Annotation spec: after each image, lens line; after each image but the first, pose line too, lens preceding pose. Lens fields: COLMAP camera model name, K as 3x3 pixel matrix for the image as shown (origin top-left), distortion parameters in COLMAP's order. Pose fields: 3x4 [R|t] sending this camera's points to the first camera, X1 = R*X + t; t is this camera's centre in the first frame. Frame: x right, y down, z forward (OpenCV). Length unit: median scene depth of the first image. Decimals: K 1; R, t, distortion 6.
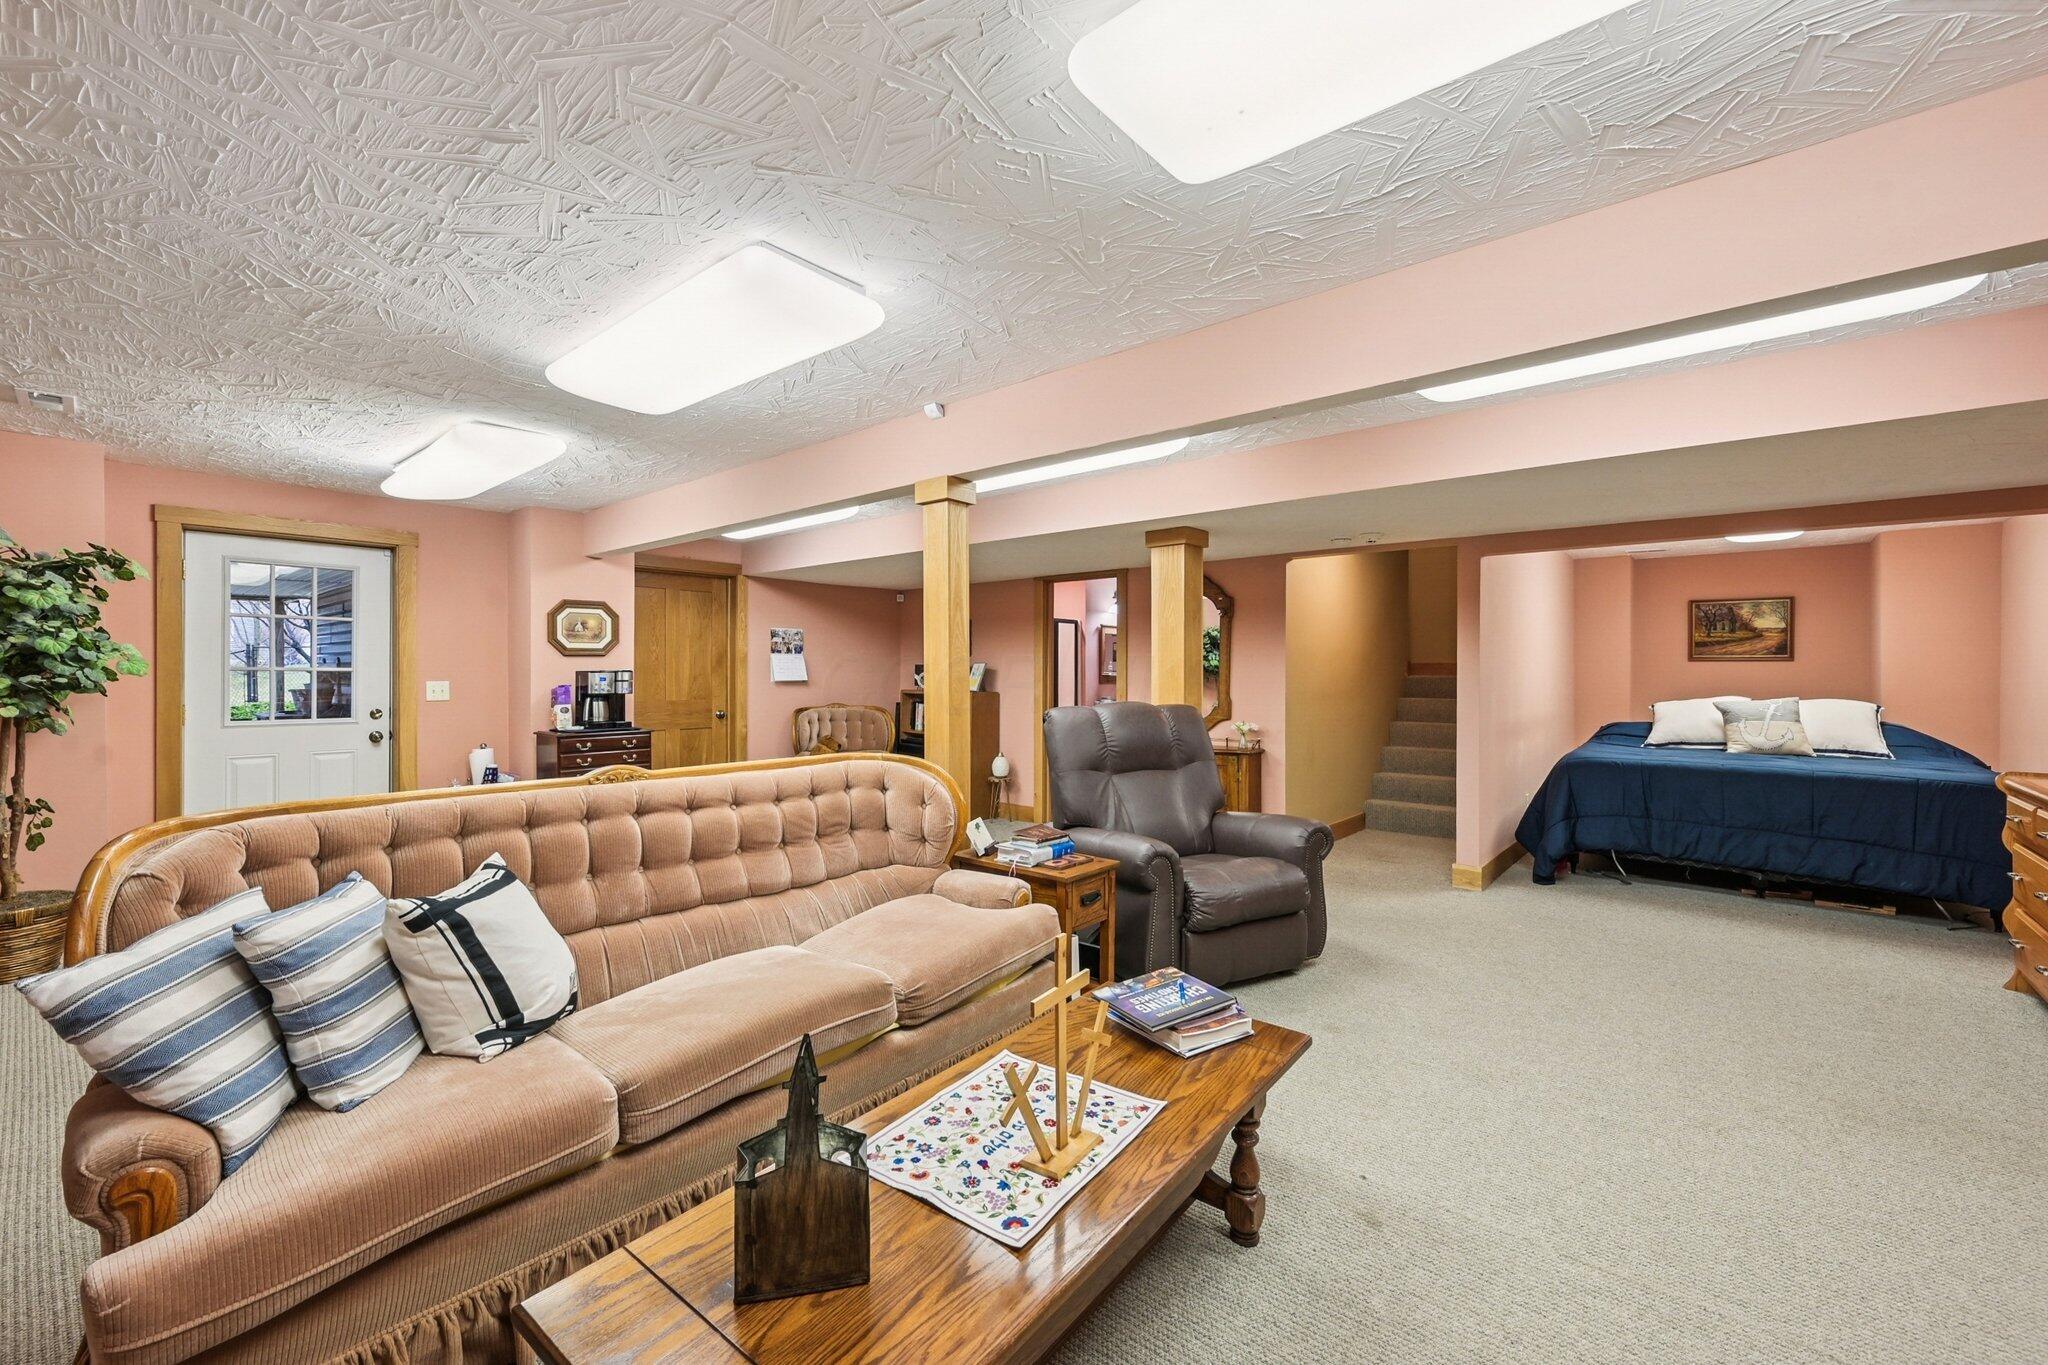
lens RADIAL K [[821.1, 0, 1018.6], [0, 821.1, 674.4], [0, 0, 1]] dist [-0.001101, -0.000334]
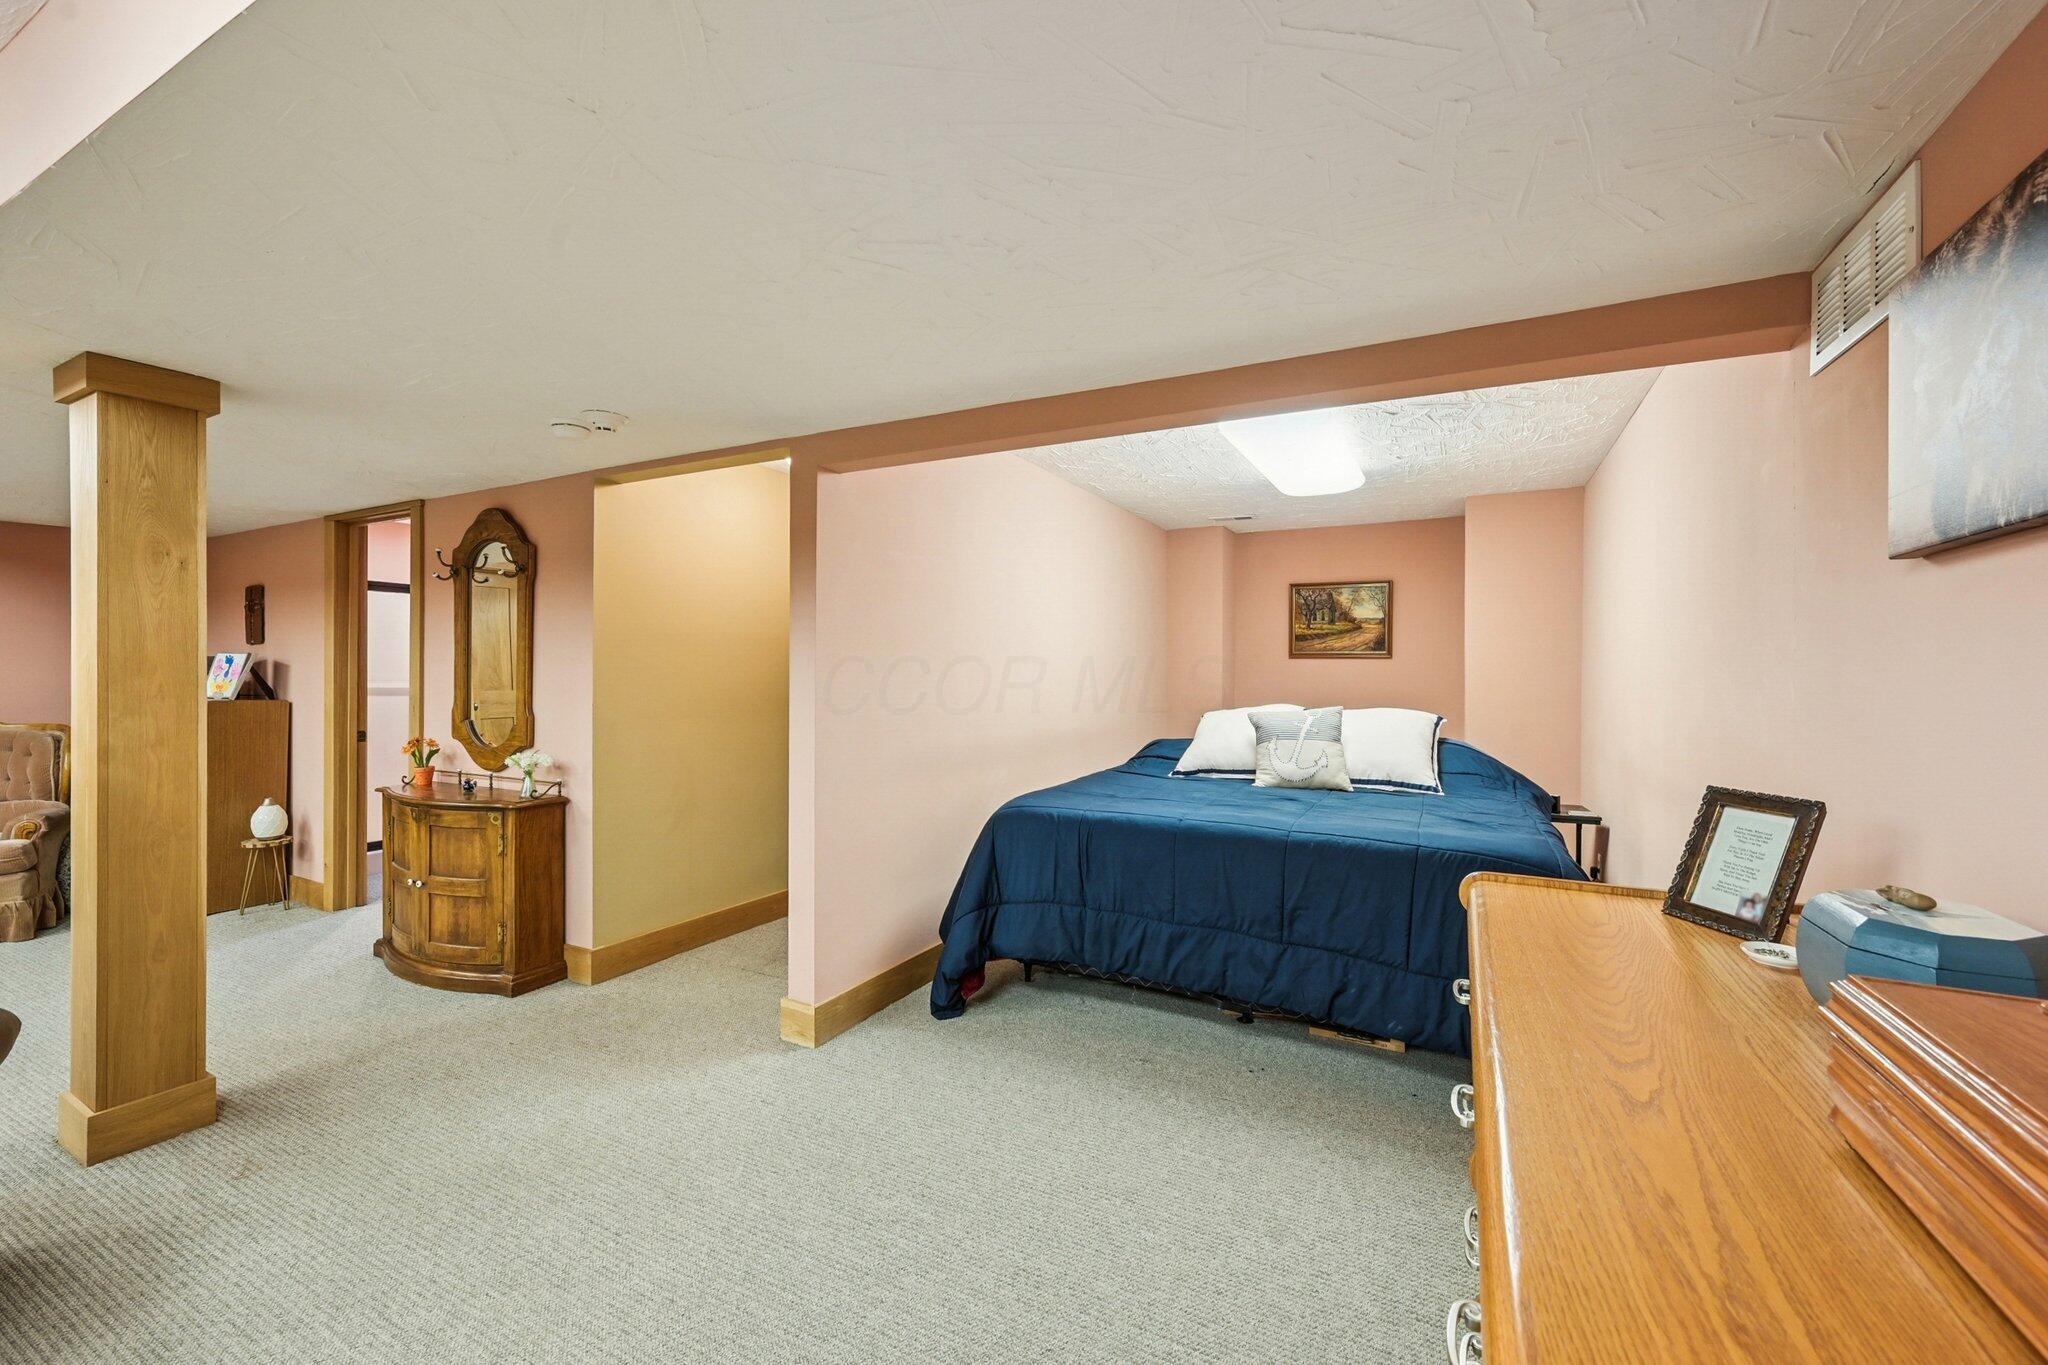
lens RADIAL K [[811.7, 0, 1026.7], [0, 811.7, 673.7], [0, 0, 1]] dist [0.000257, -0.000154]
pose [[0.975288, 0.002413, 0.220926, 0.499124], [-0.002415, 0.999997, -0.000262, 0.000188], [-0.220926, -0.000278, 0.975290, 0.349101]]
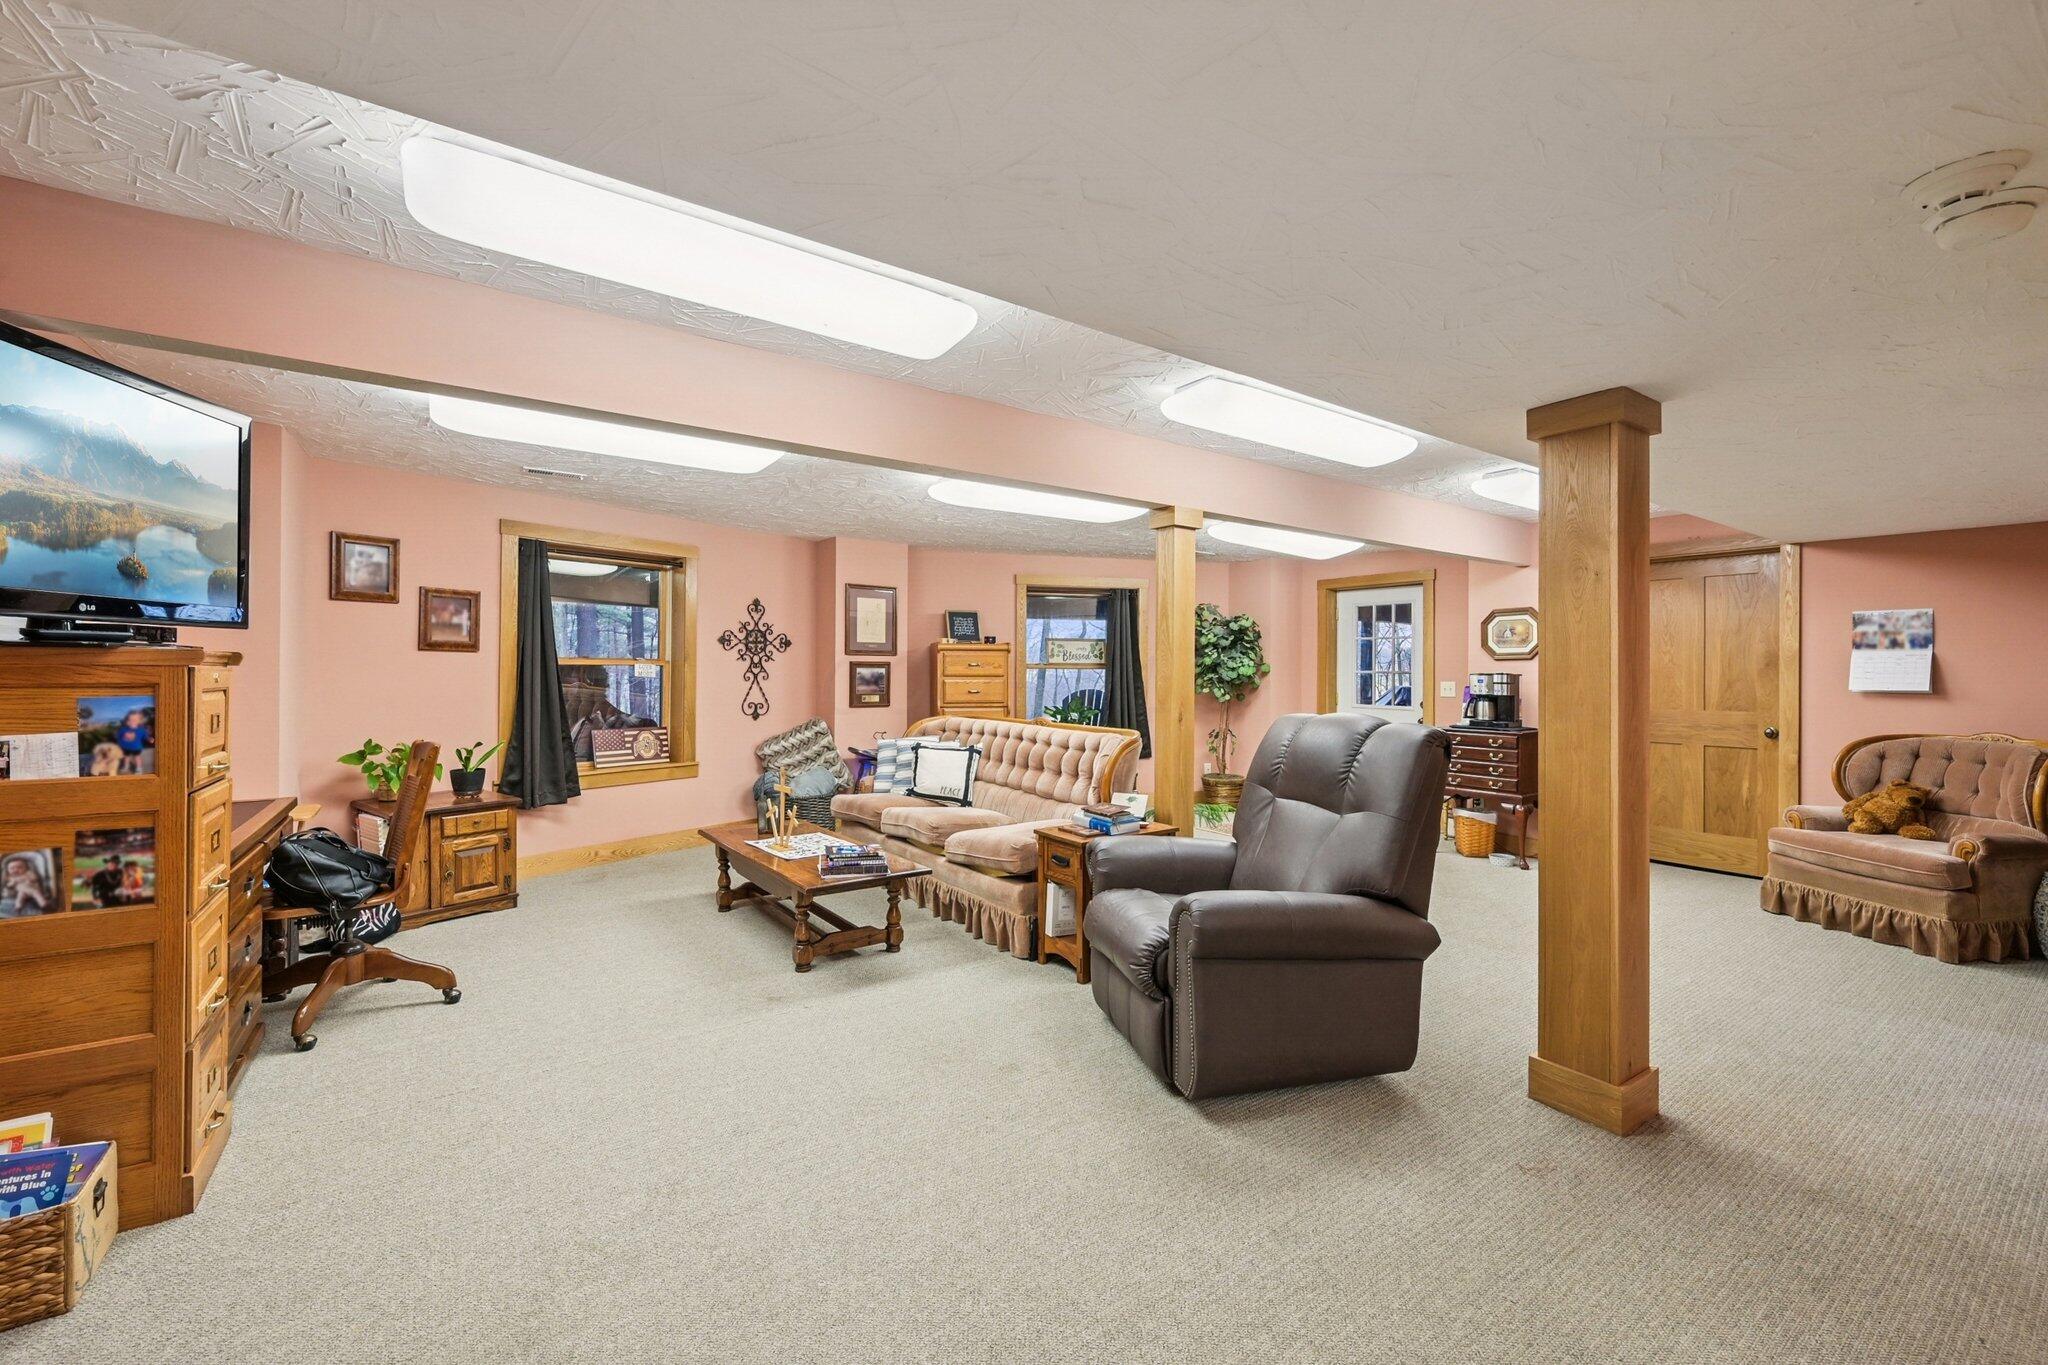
lens RADIAL K [[811.7, 0, 1026.7], [0, 811.7, 673.7], [0, 0, 1]] dist [0.000257, -0.000154]
pose [[-0.250645, -0.000153, -0.968079, 0.658697], [-0.010985, 0.999936, 0.002686, -0.000472], [0.968017, 0.011307, -0.250631, 0.656598]]
